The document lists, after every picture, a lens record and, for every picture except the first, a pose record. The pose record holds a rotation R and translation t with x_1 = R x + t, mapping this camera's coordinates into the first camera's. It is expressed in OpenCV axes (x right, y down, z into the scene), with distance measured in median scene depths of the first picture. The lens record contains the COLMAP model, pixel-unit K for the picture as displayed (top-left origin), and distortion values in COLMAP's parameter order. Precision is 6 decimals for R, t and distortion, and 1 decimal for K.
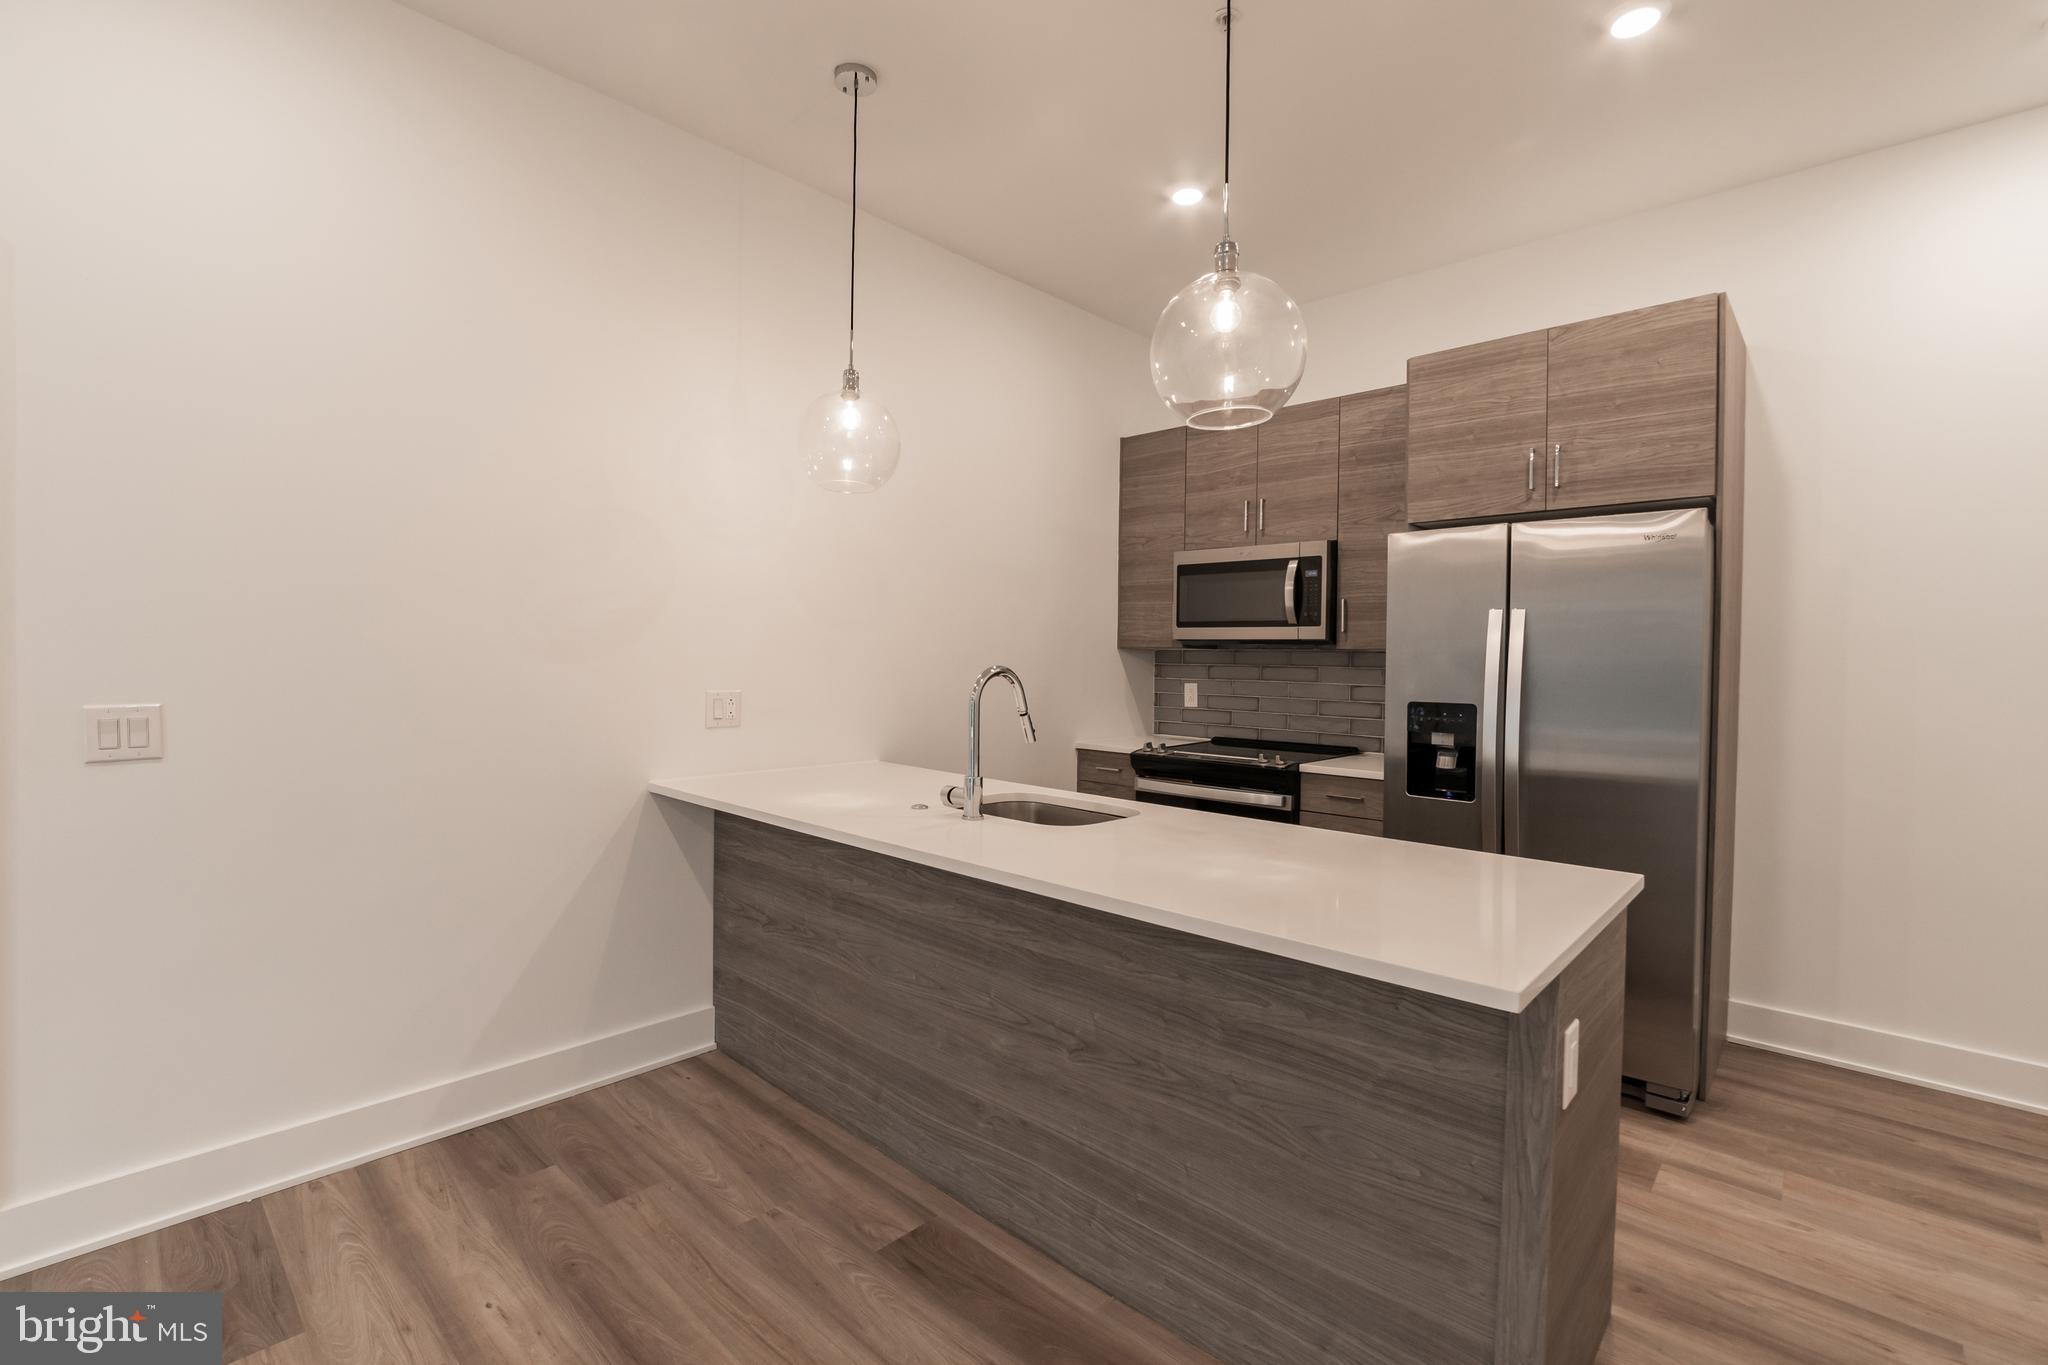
lens RADIAL K [[918.7, 0, 1088.3], [0, 918.7, 681.9], [0, 0, 1]] dist [-0.020925, 0.003103]
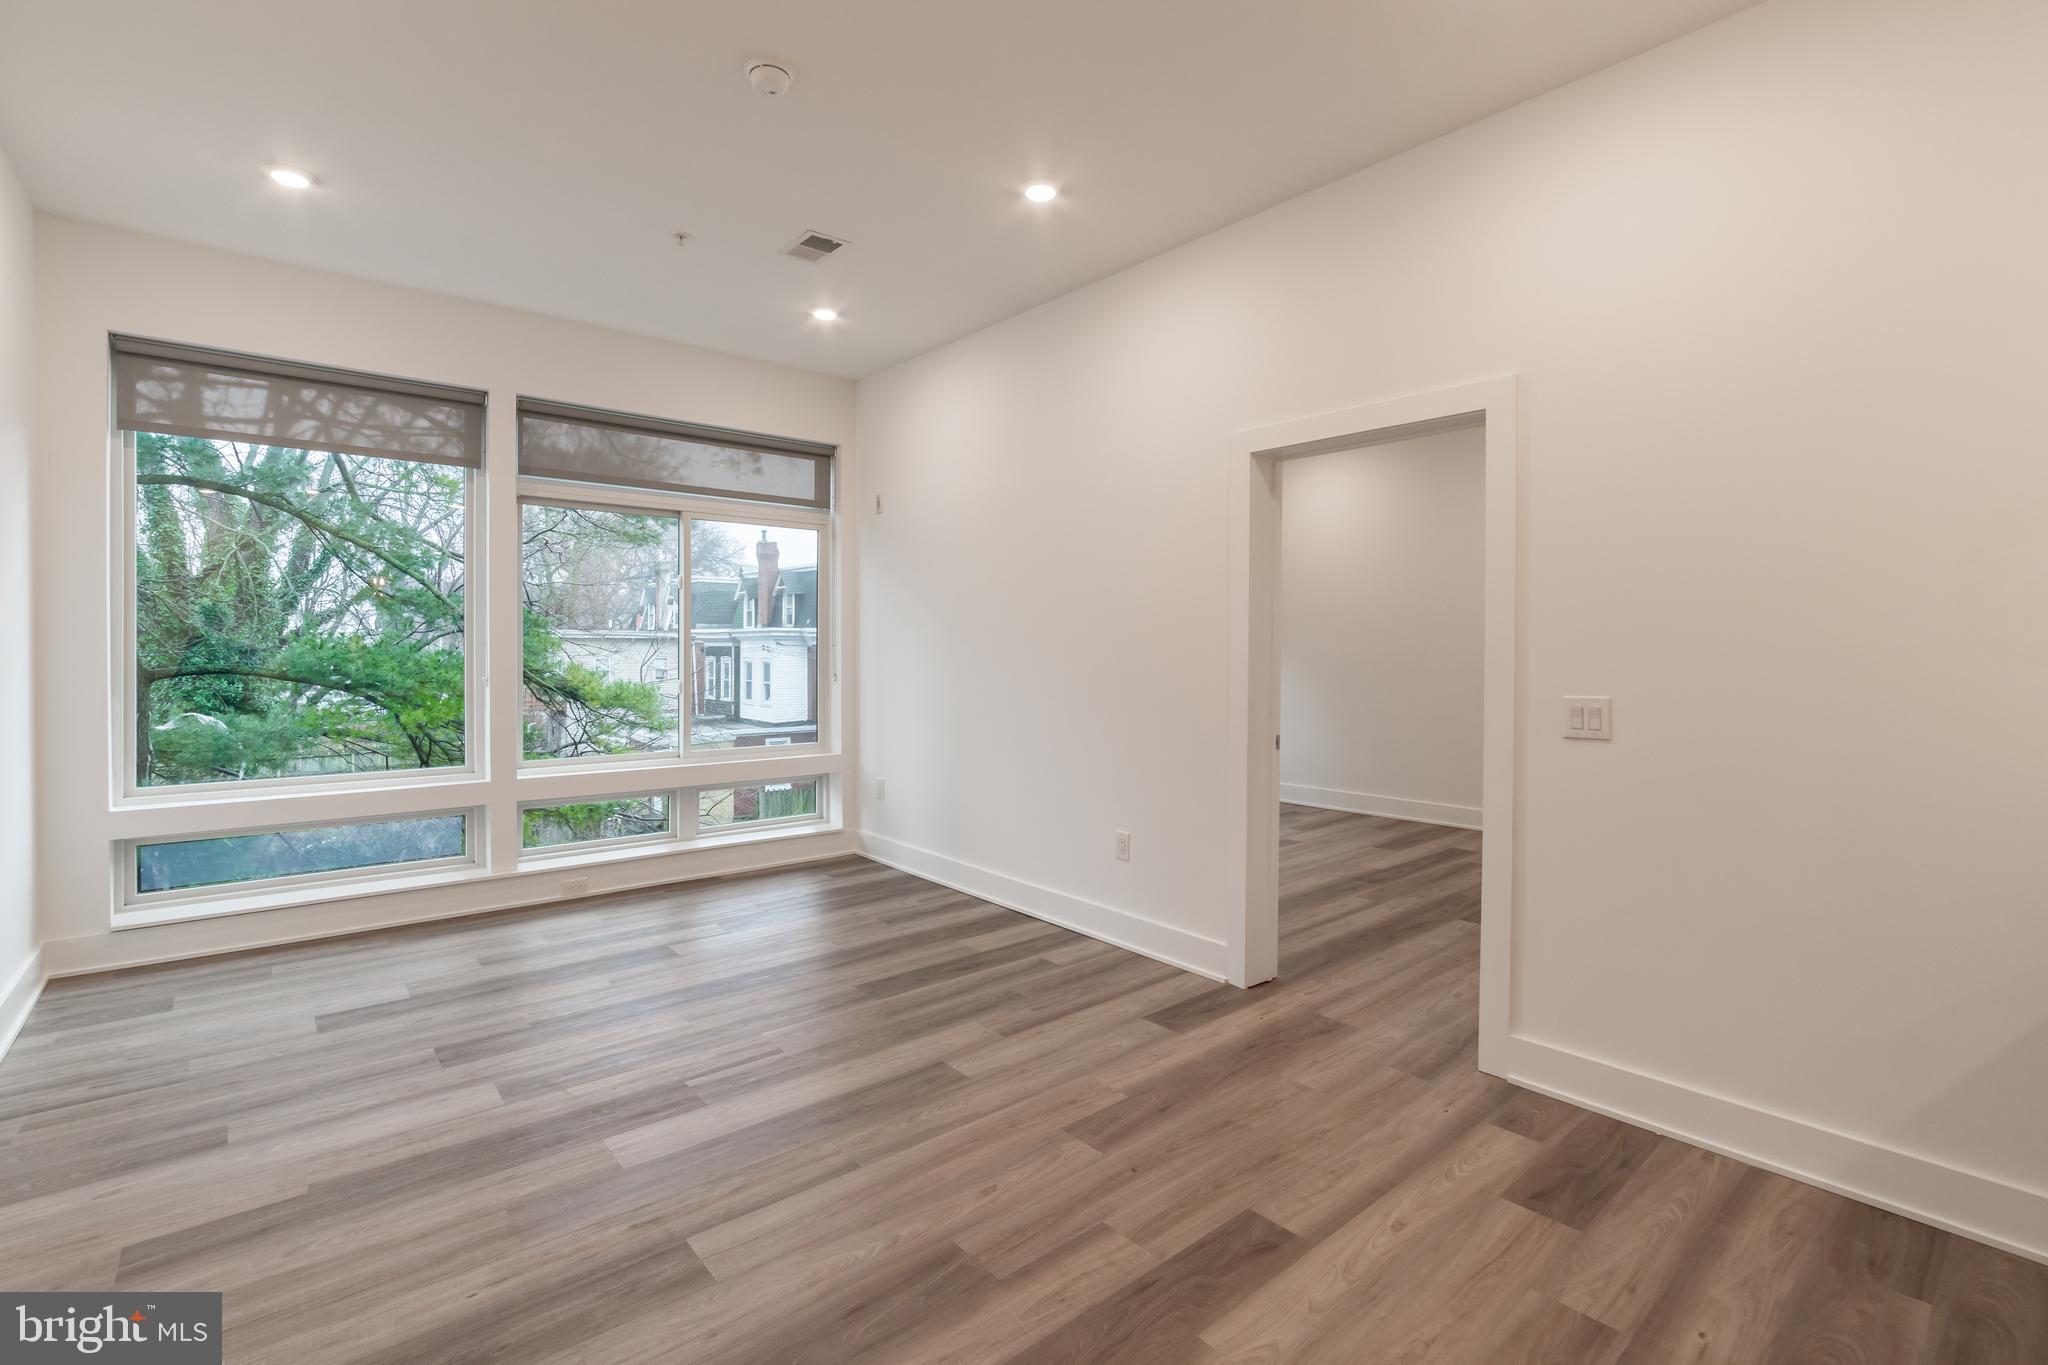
lens RADIAL K [[918.7, 0, 982.7], [0, 918.7, 667.3], [0, 0, 1]] dist [-0.020925, 0.003103]
pose [[-0.188456, 0.009913, -0.982032, 0.254778], [-0.028726, 0.999466, 0.015602, -0.007985], [0.981661, 0.031150, -0.188071, 0.250600]]
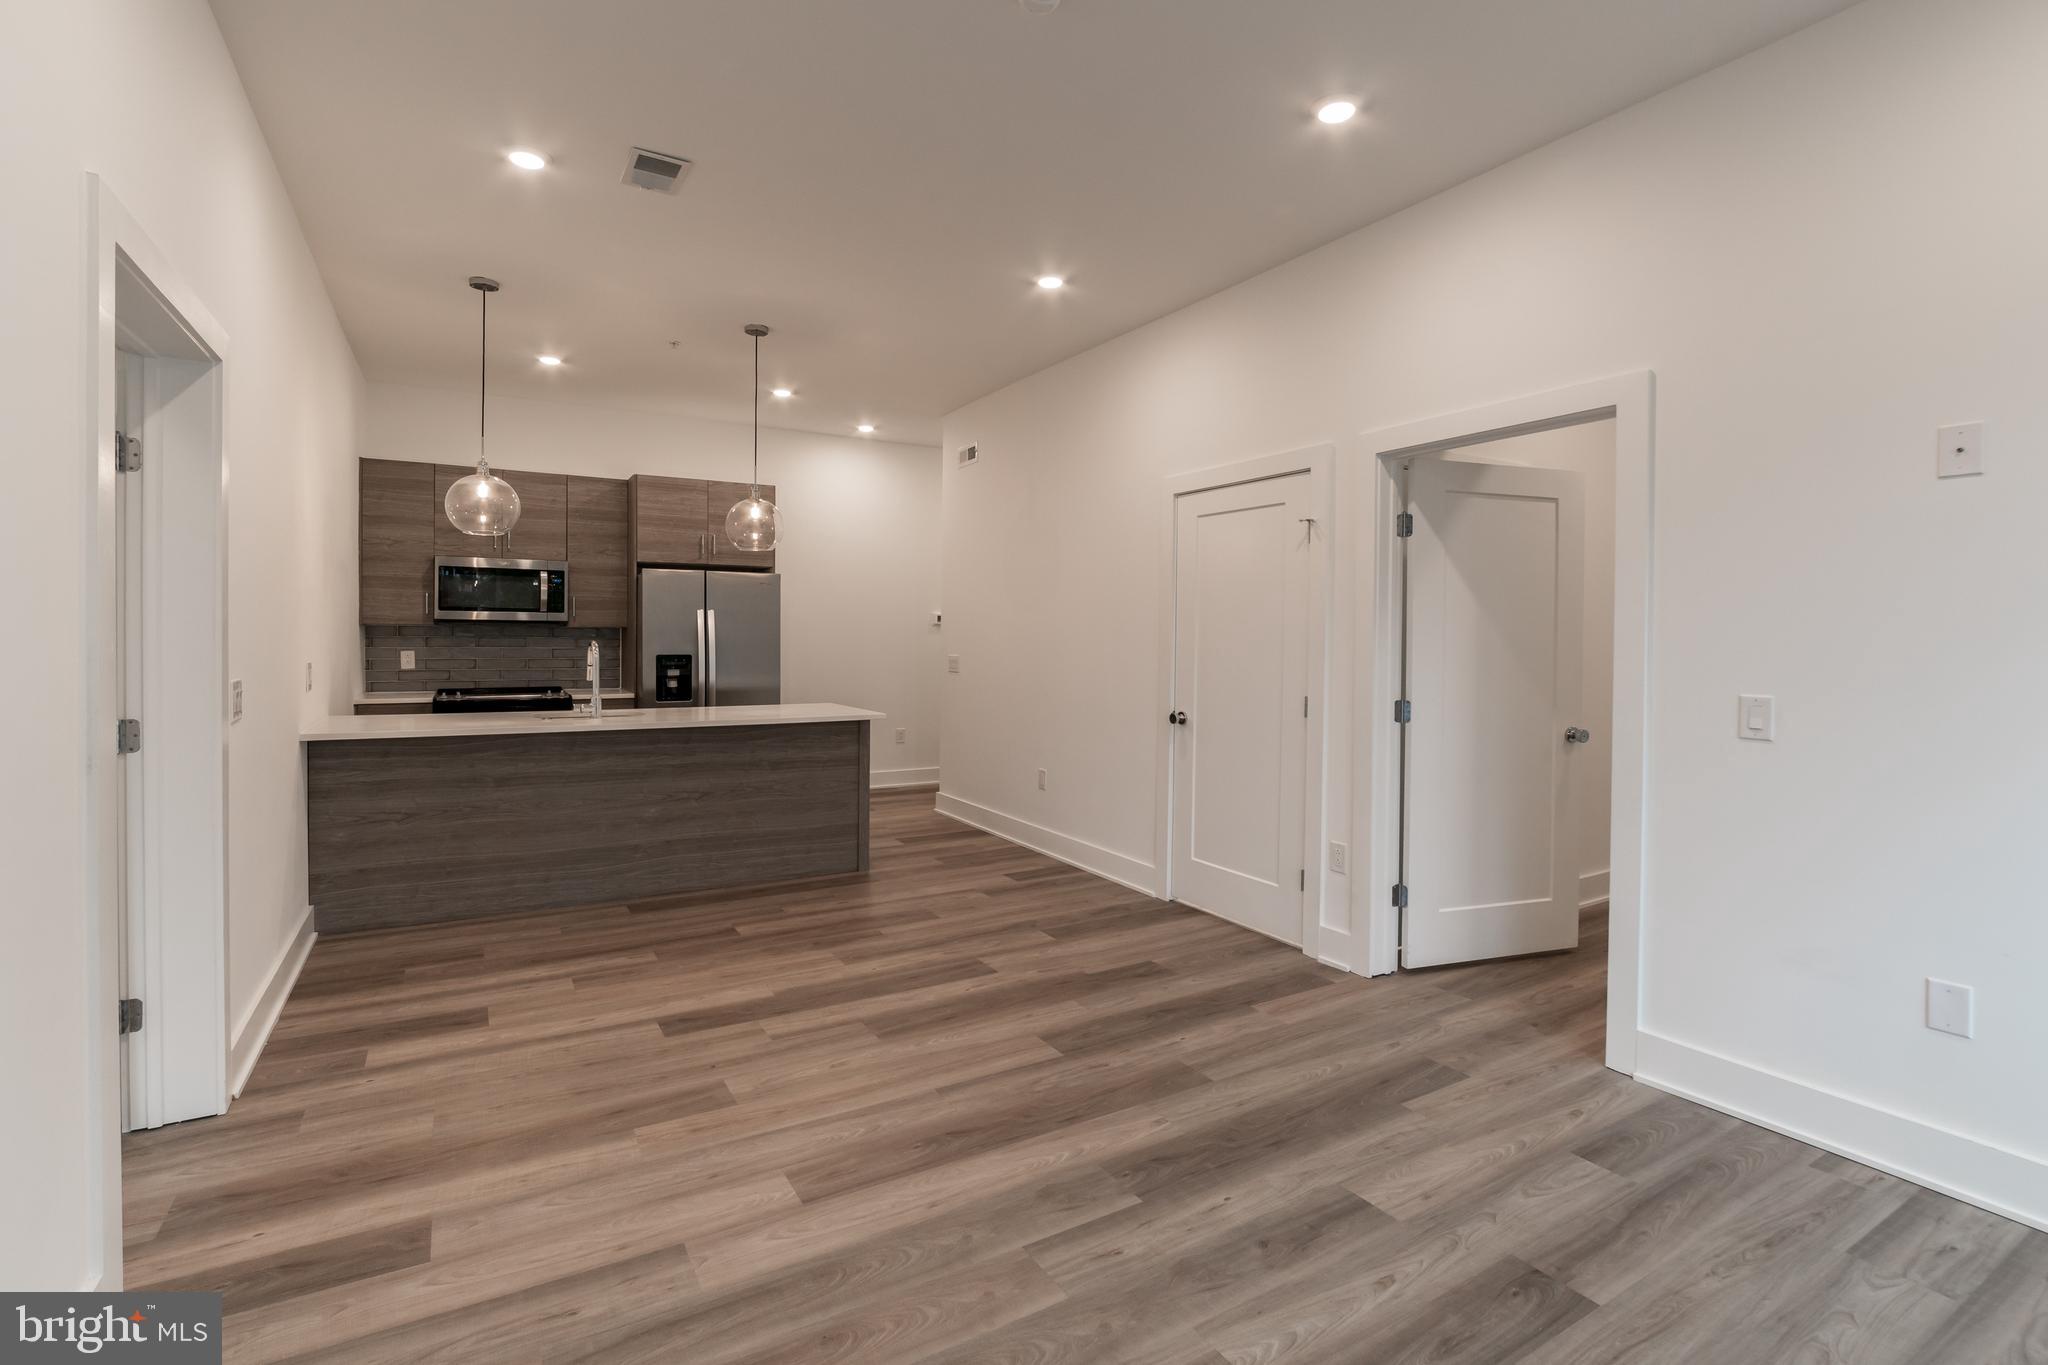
lens RADIAL K [[935.7, 0, 1064.0], [0, 935.7, 652.8], [0, 0, 1]] dist [-0.014078, -0.000087]
pose [[0.261253, -0.027811, 0.964870, -1.409018], [0.019449, 0.999534, 0.023544, -0.013644], [-0.965074, 0.012615, 0.261672, -0.384707]]
